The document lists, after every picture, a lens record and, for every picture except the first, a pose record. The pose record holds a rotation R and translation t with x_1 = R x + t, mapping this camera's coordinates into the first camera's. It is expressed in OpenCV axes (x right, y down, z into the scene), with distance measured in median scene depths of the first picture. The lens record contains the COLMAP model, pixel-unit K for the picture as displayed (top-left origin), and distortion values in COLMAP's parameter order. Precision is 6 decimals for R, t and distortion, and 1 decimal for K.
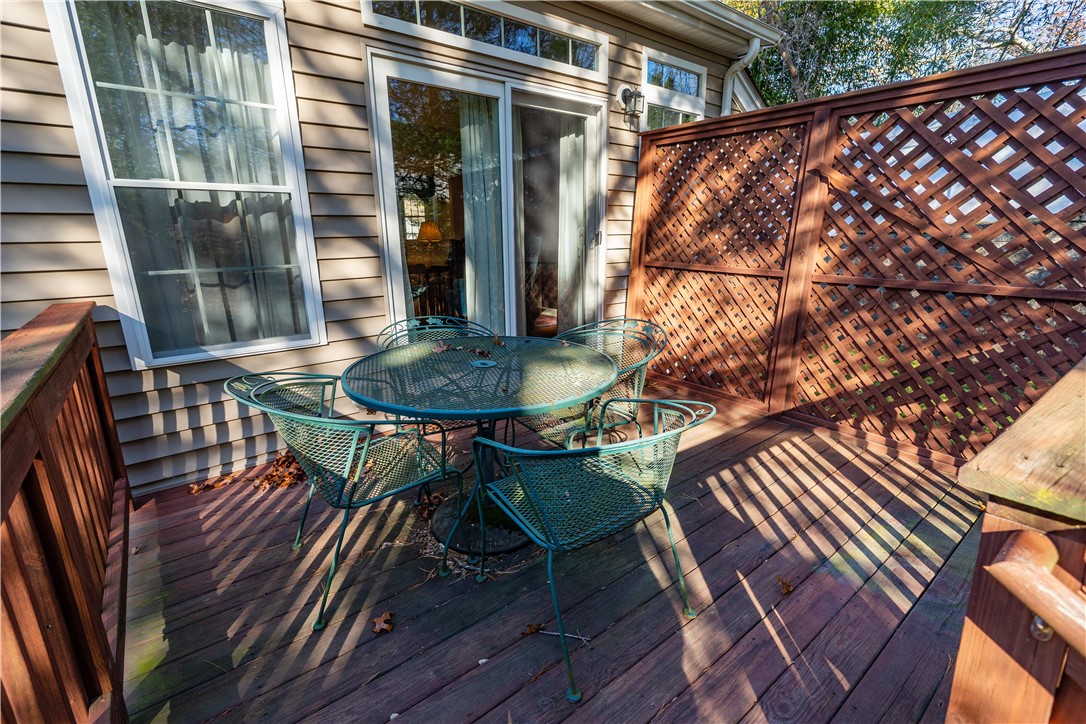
lens RADIAL K [[495.5, 0, 544.8], [0, 495.5, 380.1], [0, 0, 1]] dist [0.001145, -0.000347]
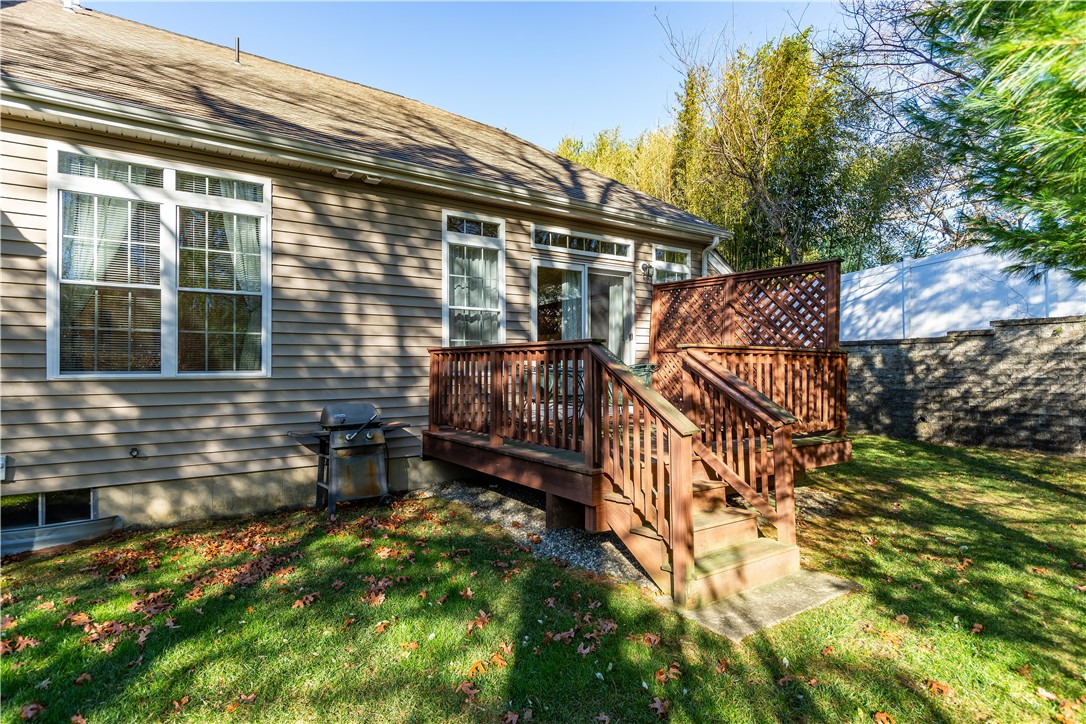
lens RADIAL K [[581.0, 0, 537.1], [0, 581.0, 360.6], [0, 0, 1]] dist [0.001003, 0.000036]
pose [[0.996486, 0.013547, -0.082659, -0.061842], [-0.036695, 0.957703, -0.285408, 0.460042], [0.075296, 0.287439, 0.954835, -1.140870]]
